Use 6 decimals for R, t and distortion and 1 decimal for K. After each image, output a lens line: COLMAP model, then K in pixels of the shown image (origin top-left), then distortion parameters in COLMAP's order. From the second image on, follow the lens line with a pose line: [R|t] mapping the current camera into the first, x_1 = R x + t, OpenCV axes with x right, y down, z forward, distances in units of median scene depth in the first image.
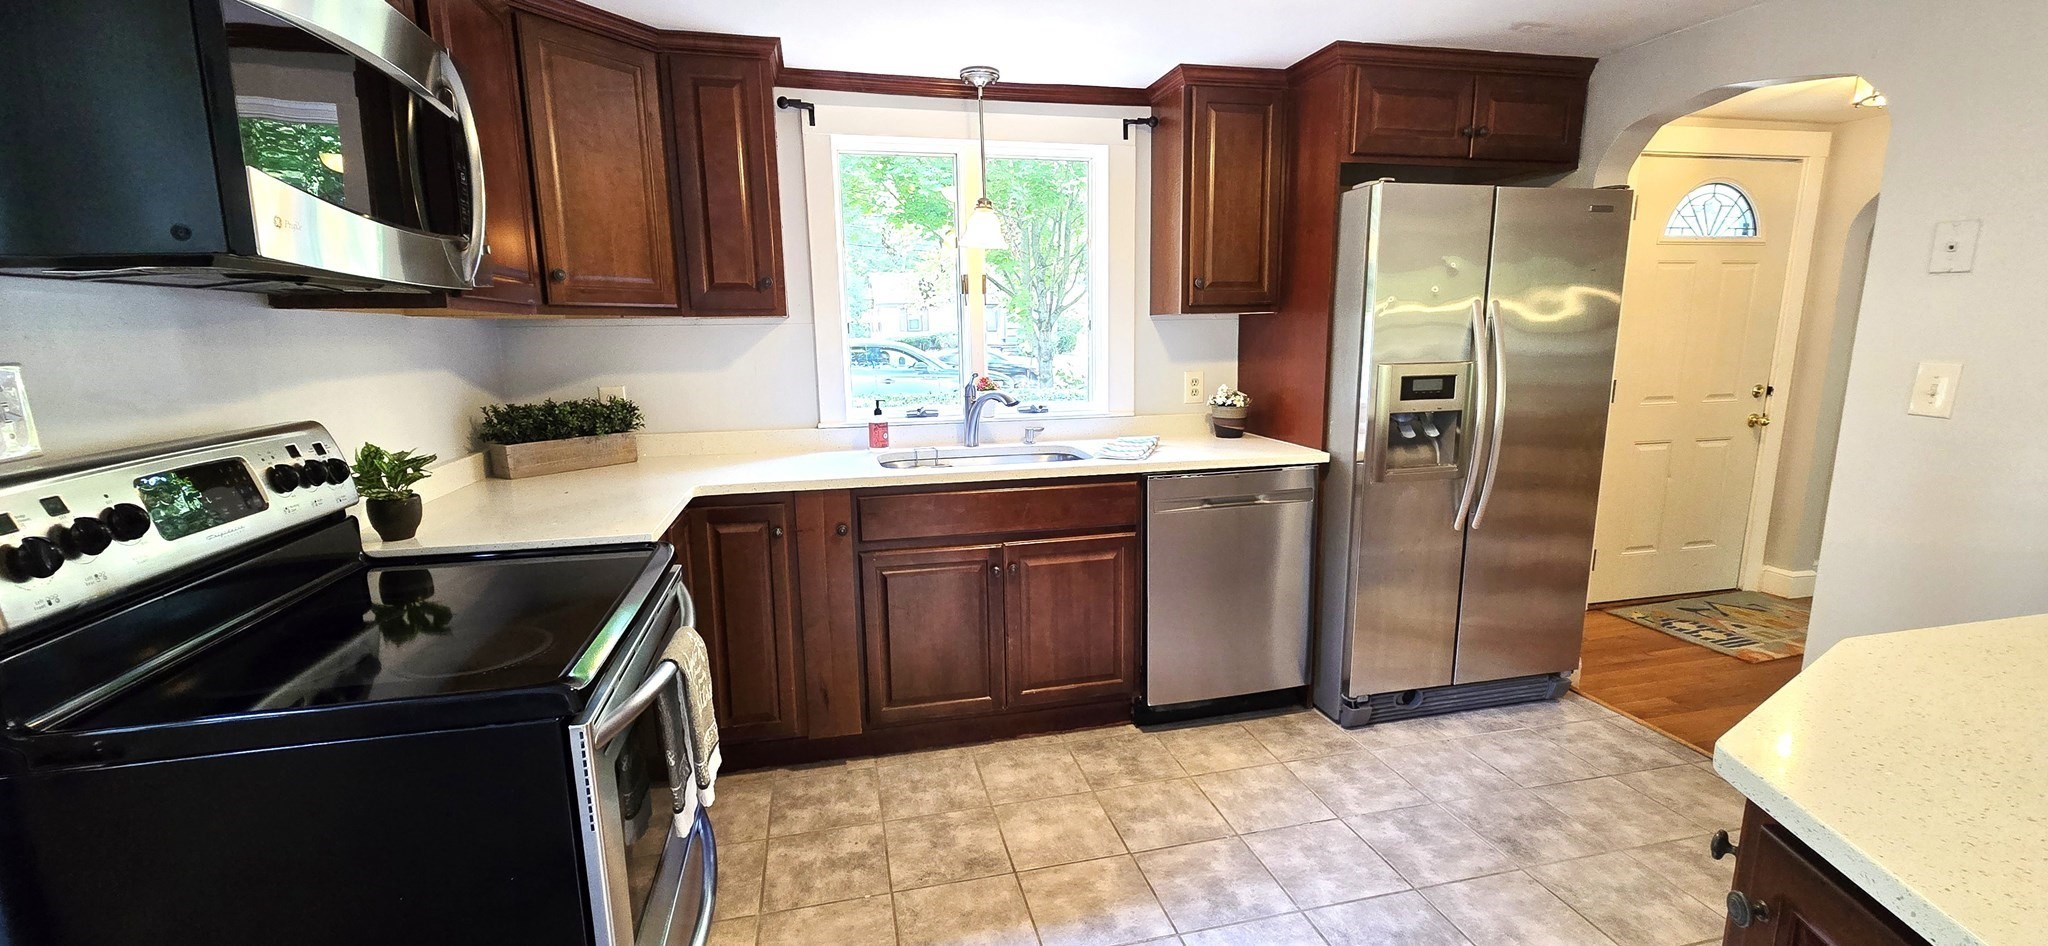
lens RADIAL K [[842.6, 0, 1023.0], [0, 842.6, 470.5], [0, 0, 1]] dist [-0.001515, -0.000302]
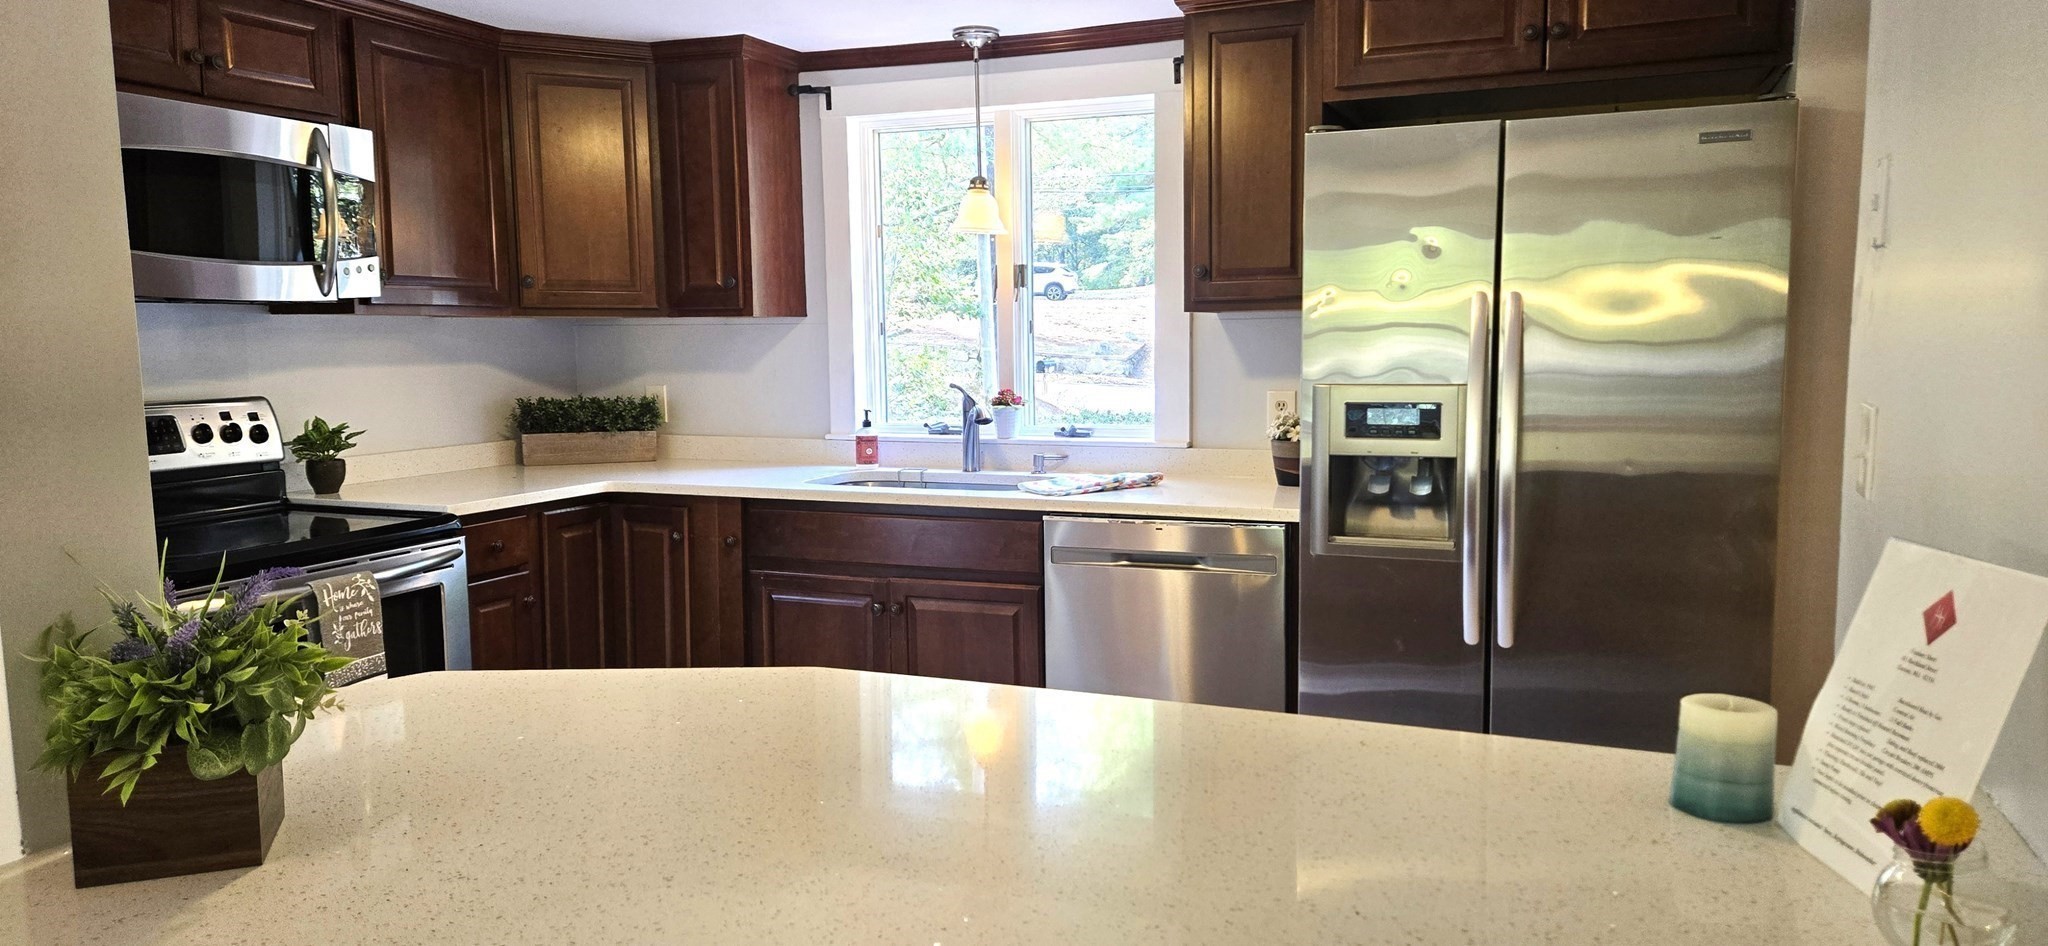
lens RADIAL K [[1345.4, 0, 1039.0], [0, 1345.4, 475.1], [0, 0, 1]] dist [0.039801, -0.004386]
pose [[0.819421, 0.066778, -0.569289, 0.843485], [-0.096578, 0.995076, -0.022289, -0.002377], [0.564998, 0.073245, 0.821835, -0.054097]]
